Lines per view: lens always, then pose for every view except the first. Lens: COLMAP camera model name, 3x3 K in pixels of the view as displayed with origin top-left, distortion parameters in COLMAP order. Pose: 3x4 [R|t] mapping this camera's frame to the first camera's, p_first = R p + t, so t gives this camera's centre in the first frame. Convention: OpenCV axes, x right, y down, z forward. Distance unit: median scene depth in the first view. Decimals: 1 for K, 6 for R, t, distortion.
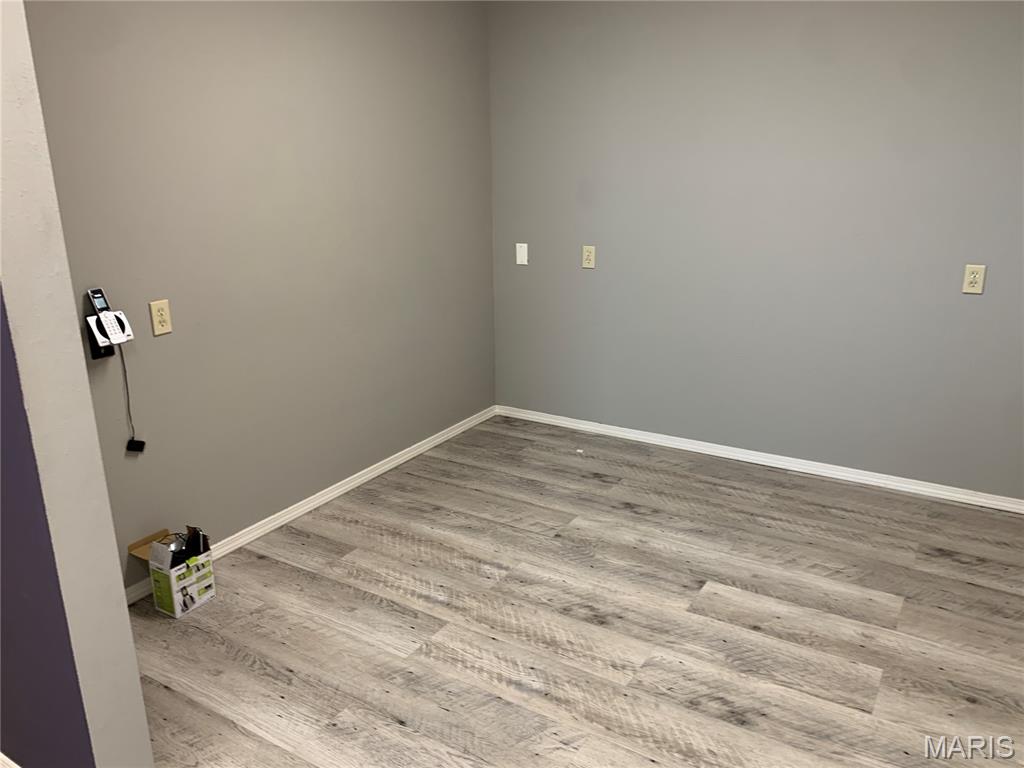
lens RADIAL K [[794.9, 0, 512.0], [0, 794.9, 384.0], [0, 0, 1]] dist [0.046819, -0.047604]
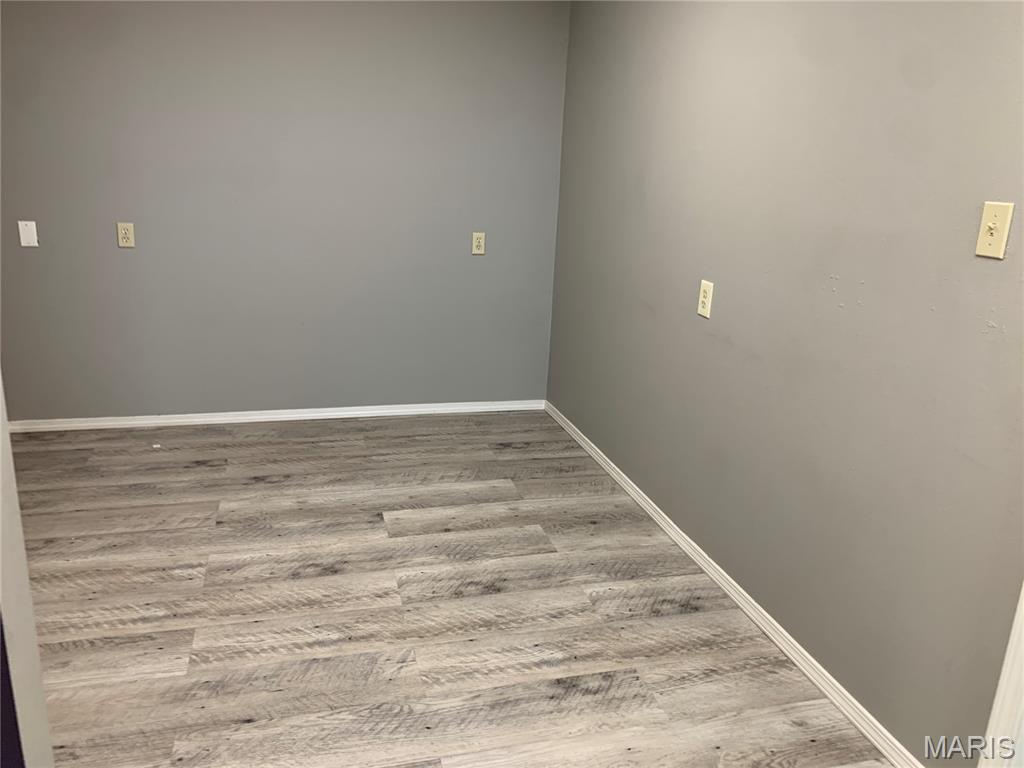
lens RADIAL K [[794.9, 0, 512.0], [0, 794.9, 384.0], [0, 0, 1]] dist [0.046819, -0.047604]
pose [[0.674368, -0.168587, 0.718892, -0.408751], [0.161812, 0.983663, 0.078888, 0.009449], [-0.720447, 0.063126, 0.690631, 0.082233]]
